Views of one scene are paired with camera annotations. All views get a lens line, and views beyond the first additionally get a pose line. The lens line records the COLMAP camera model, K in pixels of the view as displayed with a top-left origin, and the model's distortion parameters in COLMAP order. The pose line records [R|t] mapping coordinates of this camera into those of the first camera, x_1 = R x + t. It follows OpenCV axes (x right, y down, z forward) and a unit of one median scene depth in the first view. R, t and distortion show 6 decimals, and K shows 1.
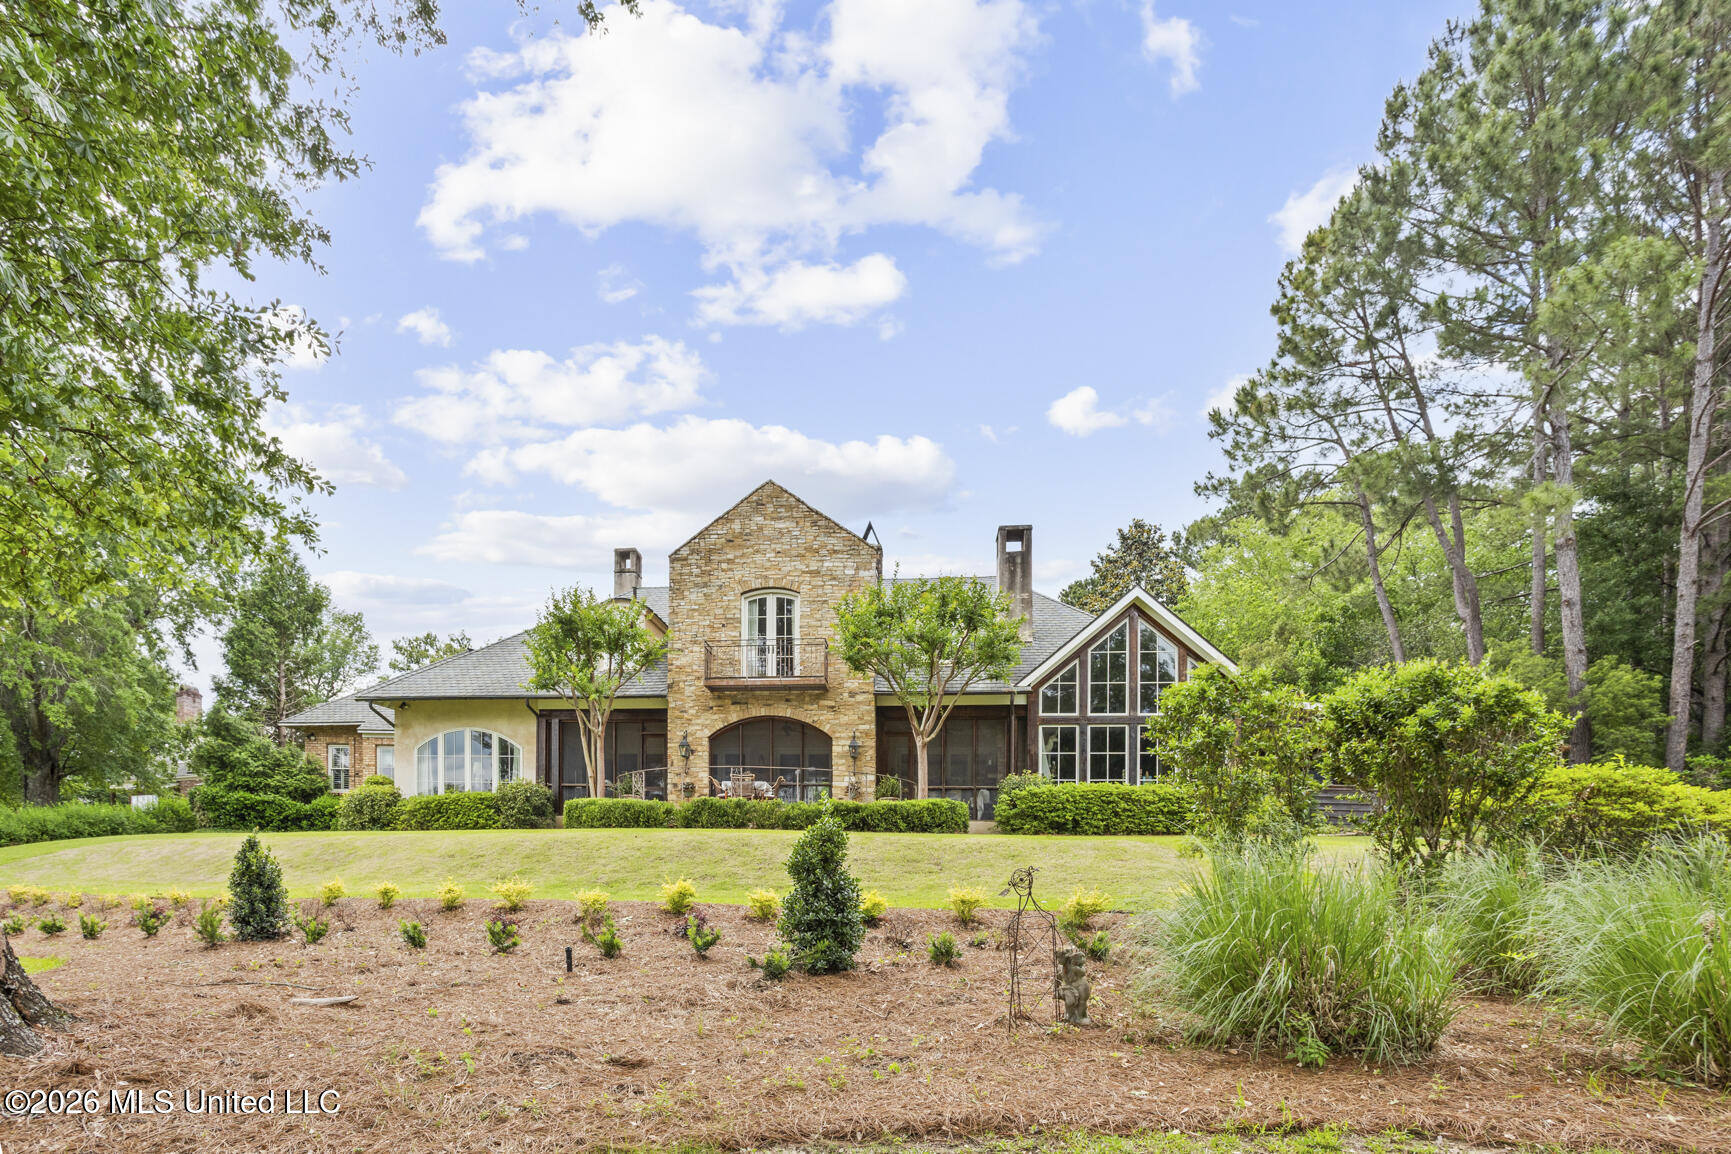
lens RADIAL K [[962.1, 0, 865.4], [0, 962.1, 634.0], [0, 0, 1]] dist [-0.024845, 0.000326]
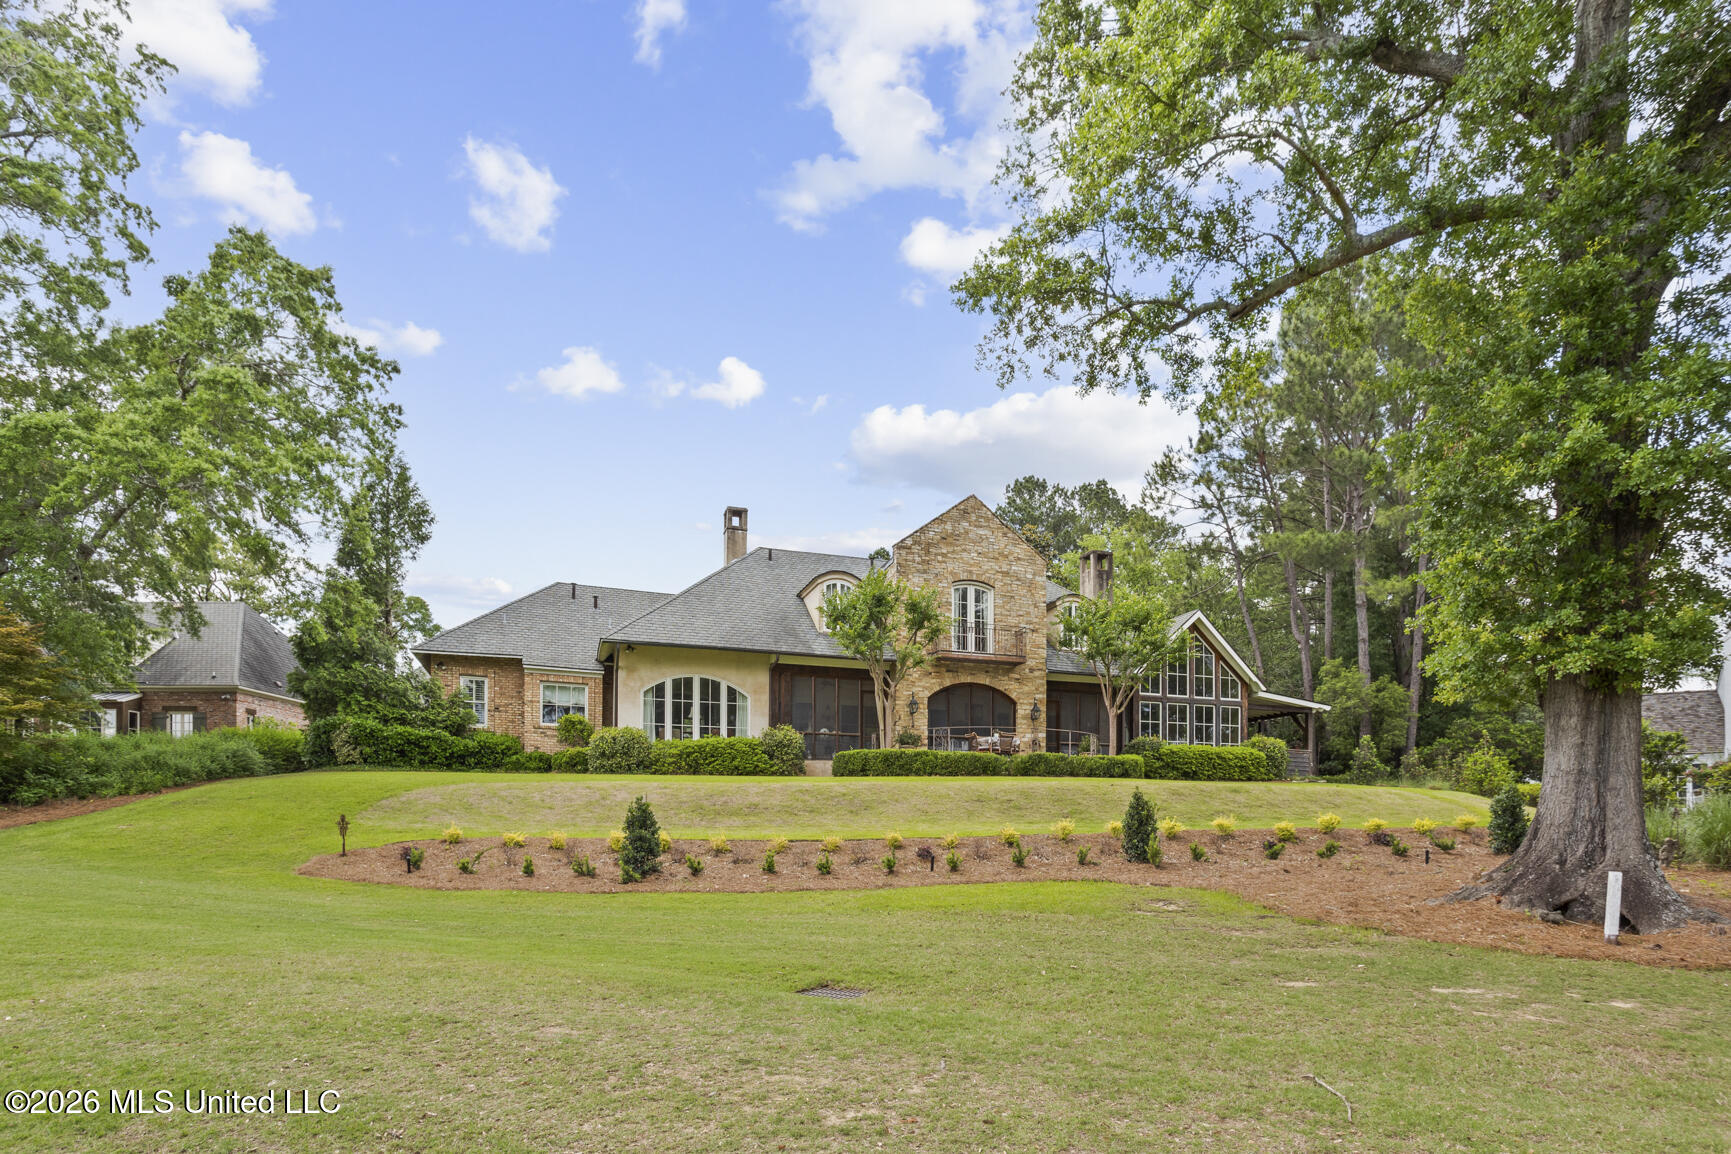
lens RADIAL K [[865.4, 0, 869.6], [0, 865.4, 590.6], [0, 0, 1]] dist [-0.000549, 0.000736]
pose [[0.884366, 0.108078, 0.454110, -0.743401], [-0.108095, 0.993800, -0.026012, 0.009043], [-0.454106, -0.026083, 0.890566, 0.054338]]
